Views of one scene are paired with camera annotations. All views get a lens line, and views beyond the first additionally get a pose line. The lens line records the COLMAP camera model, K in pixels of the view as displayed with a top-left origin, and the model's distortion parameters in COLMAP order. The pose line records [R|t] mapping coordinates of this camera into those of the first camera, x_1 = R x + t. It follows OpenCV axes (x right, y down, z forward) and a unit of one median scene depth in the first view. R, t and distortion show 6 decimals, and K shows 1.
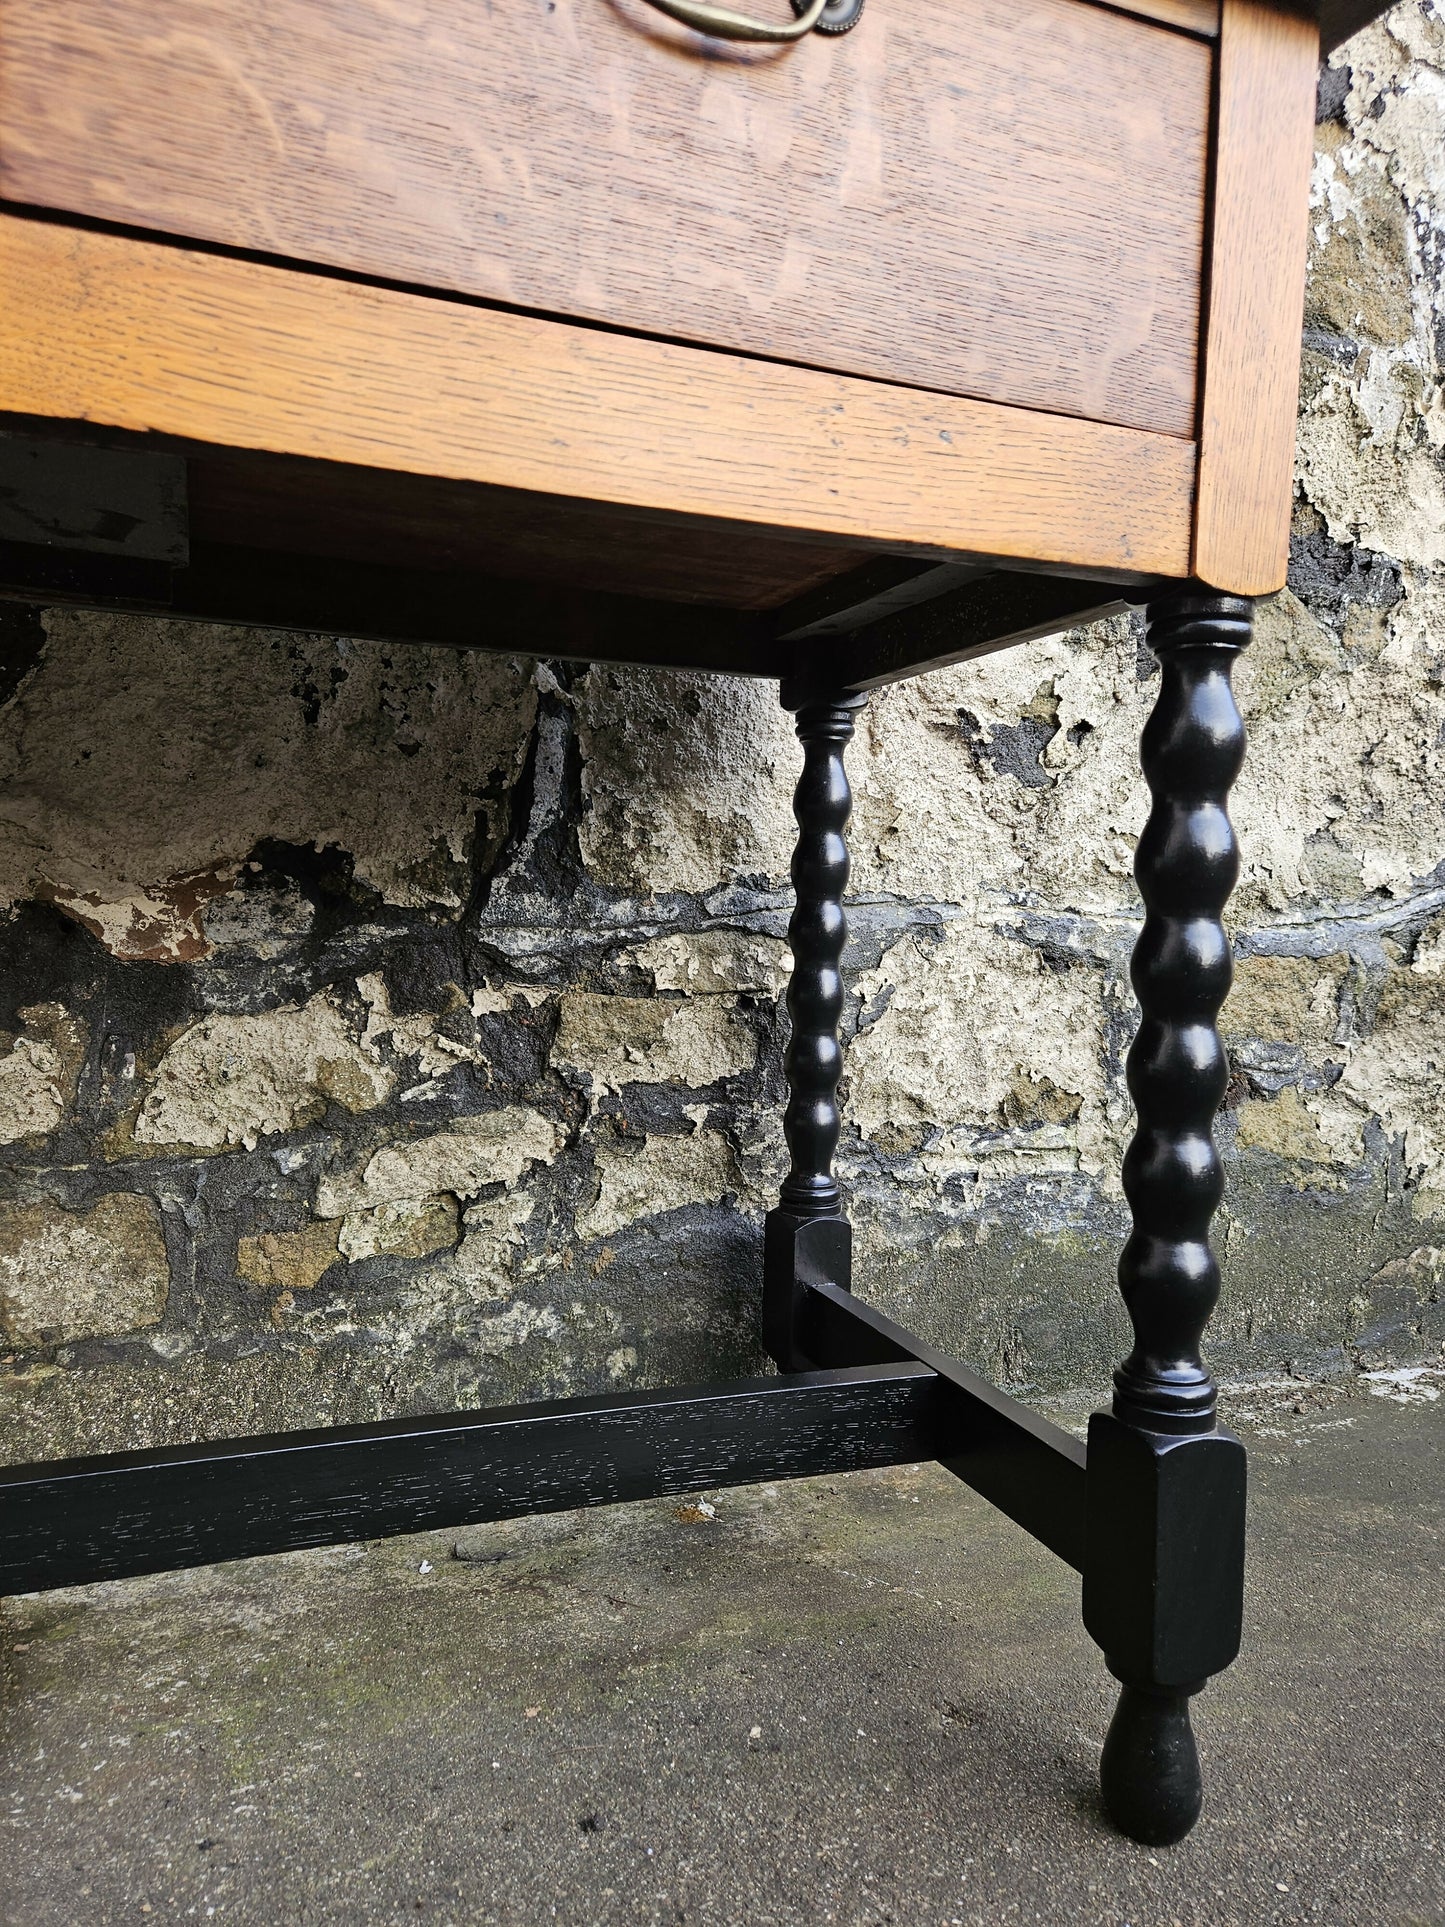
lens RADIAL K [[1284.8, 0, 705.2], [0, 1284.8, 973.6], [0, 0, 1]] dist [0.072192, -0.061485]
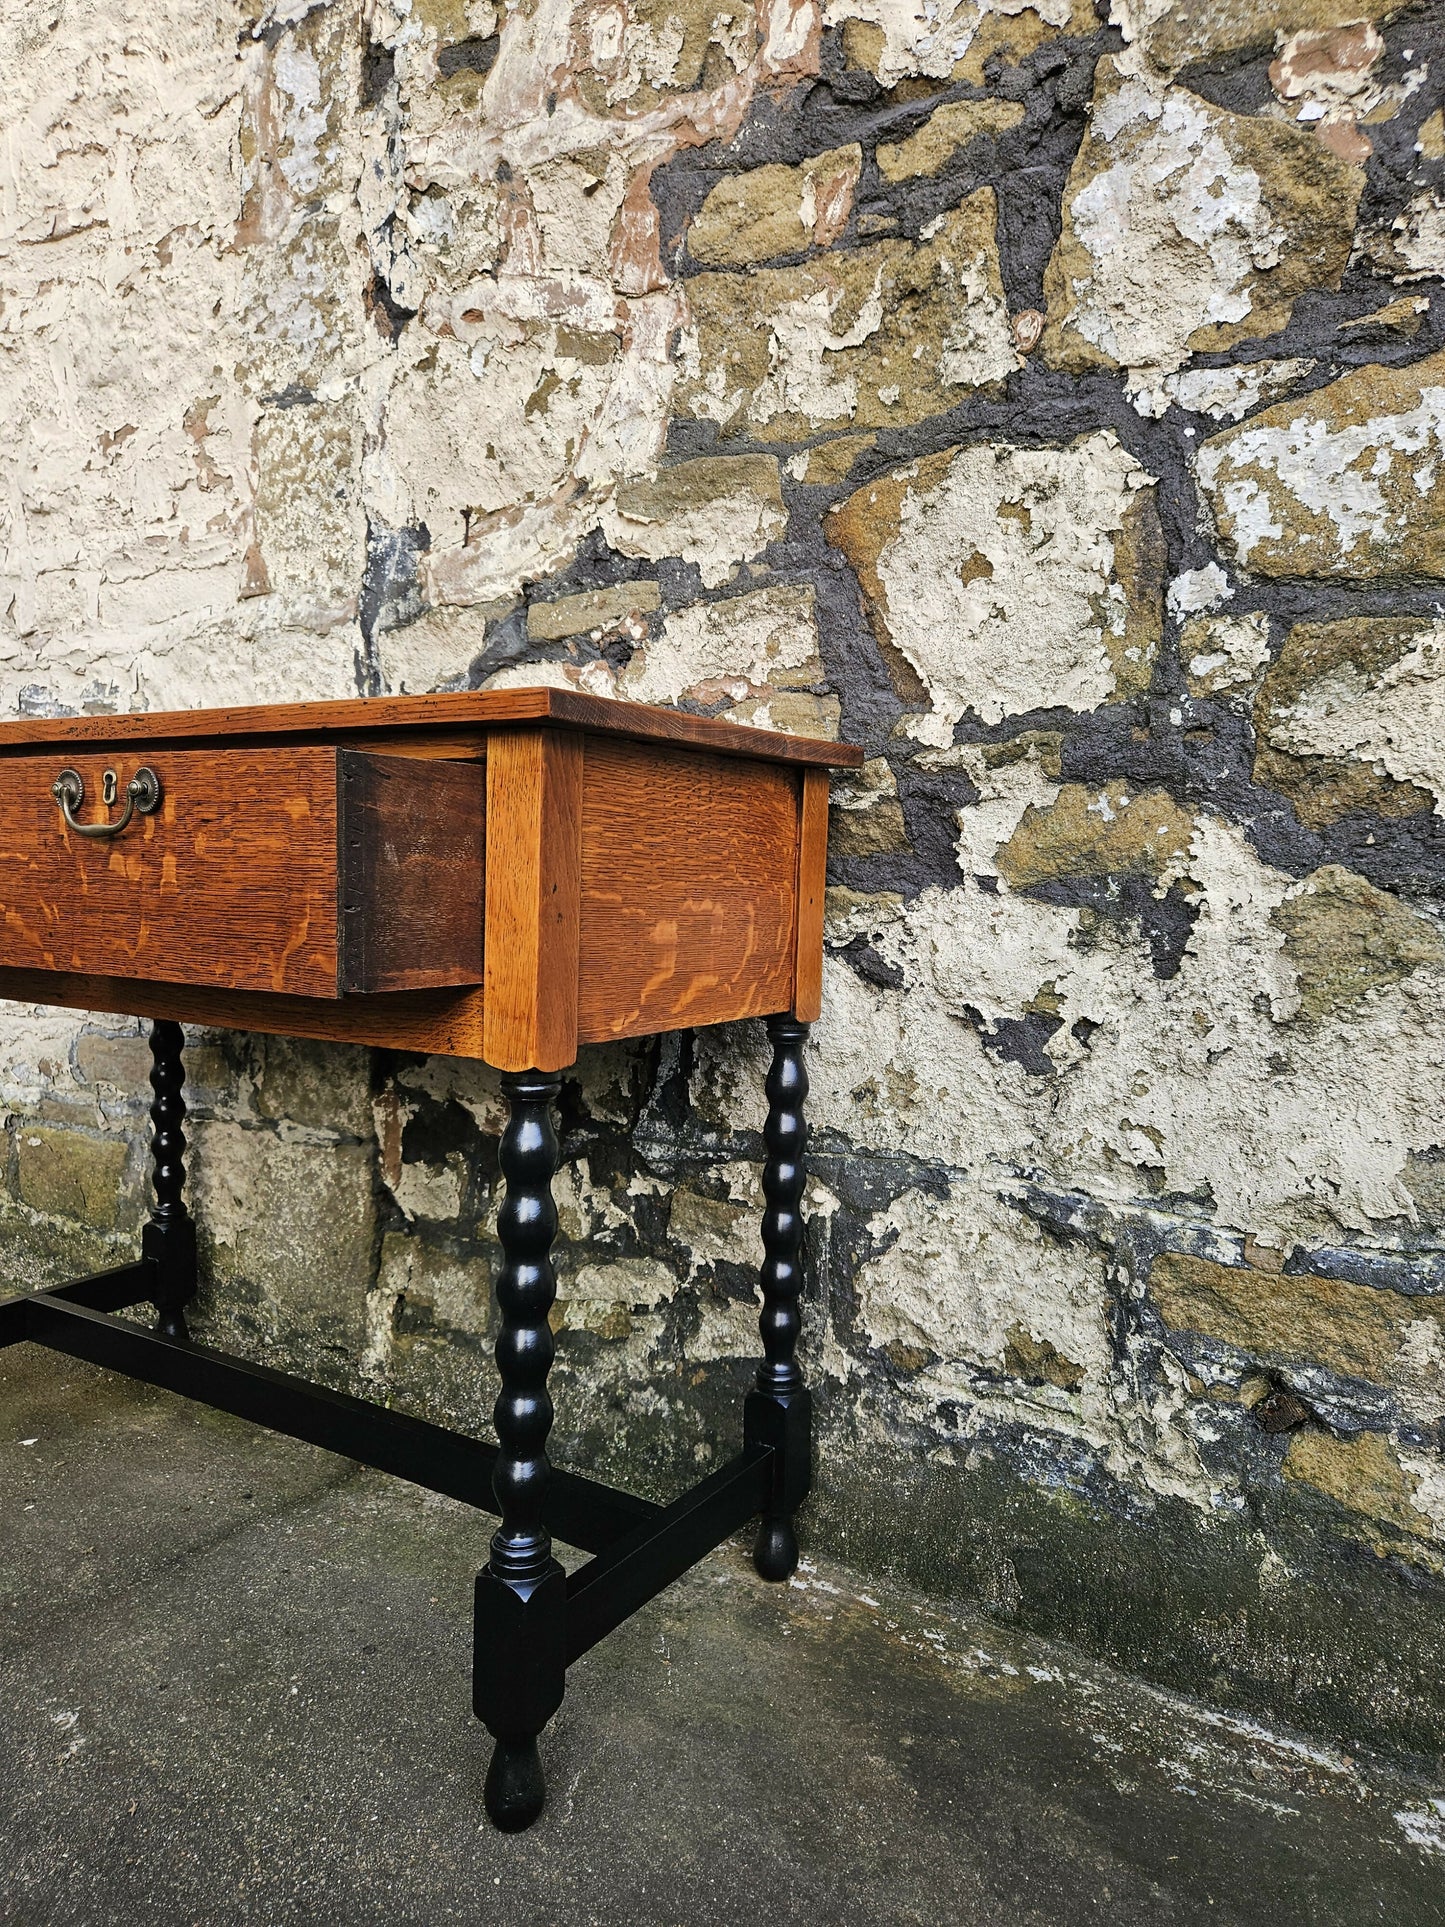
lens RADIAL K [[1284.8, 0, 733.0], [0, 1284.8, 953.6], [0, 0, 1]] dist [0.072192, -0.061485]
pose [[0.604681, 0.045787, -0.795150, 1.142627], [-0.056961, 0.998276, 0.014167, -0.292992], [0.794428, 0.036726, 0.606247, 0.137813]]
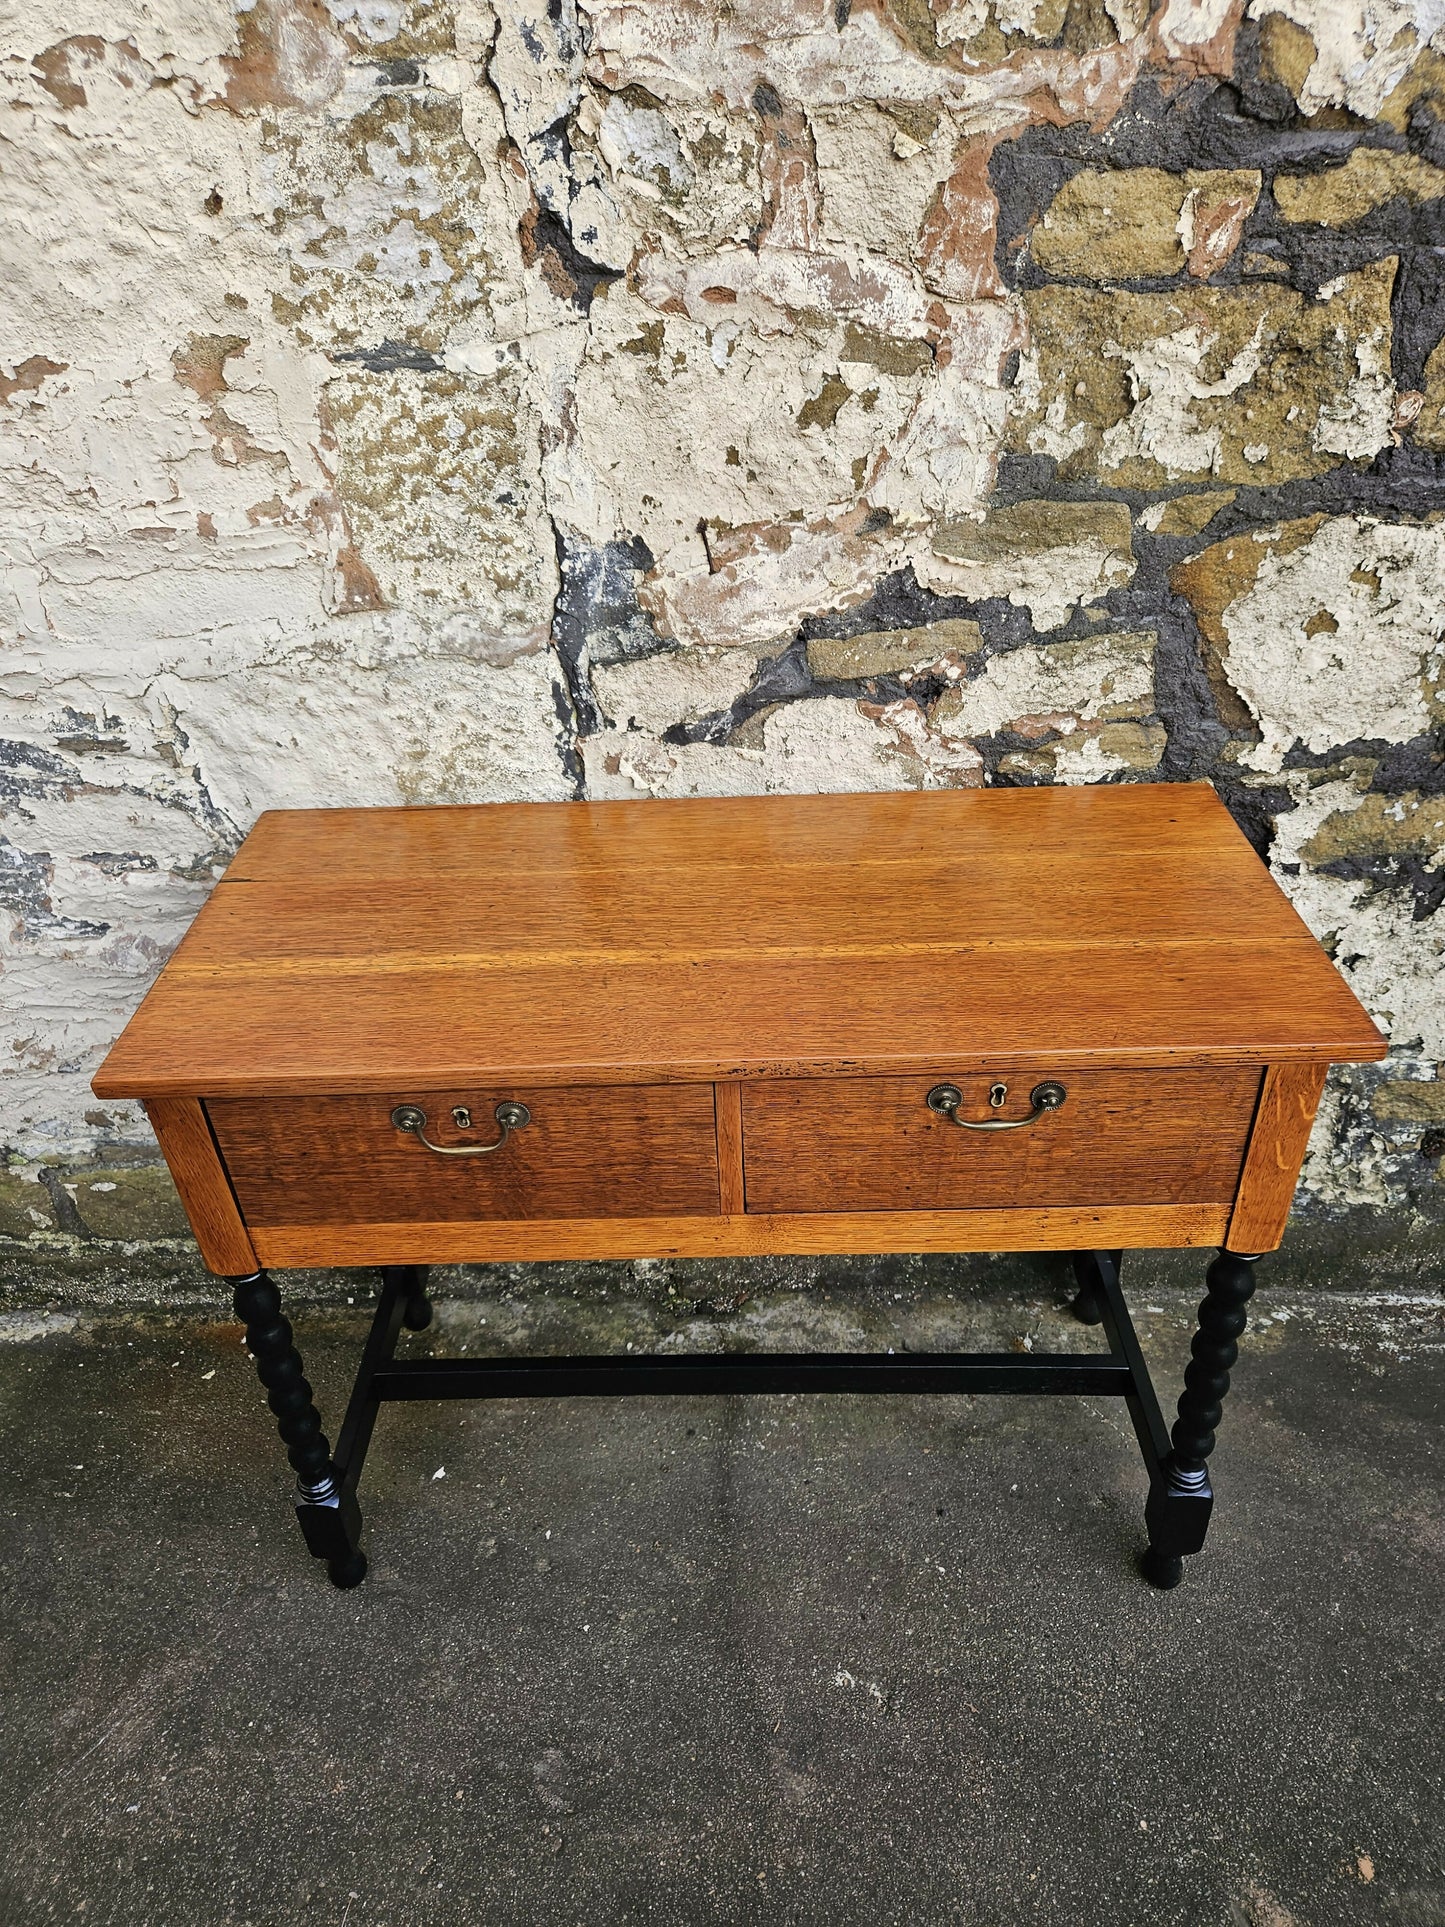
lens RADIAL K [[1284.8, 0, 721.7], [0, 1284.8, 954.0], [0, 0, 1]] dist [0.072192, -0.061485]
pose [[0.926270, 0.151435, -0.345096, 0.162112], [0.042151, 0.868337, 0.494180, -1.118837], [0.374495, -0.472290, 0.797932, -0.507470]]
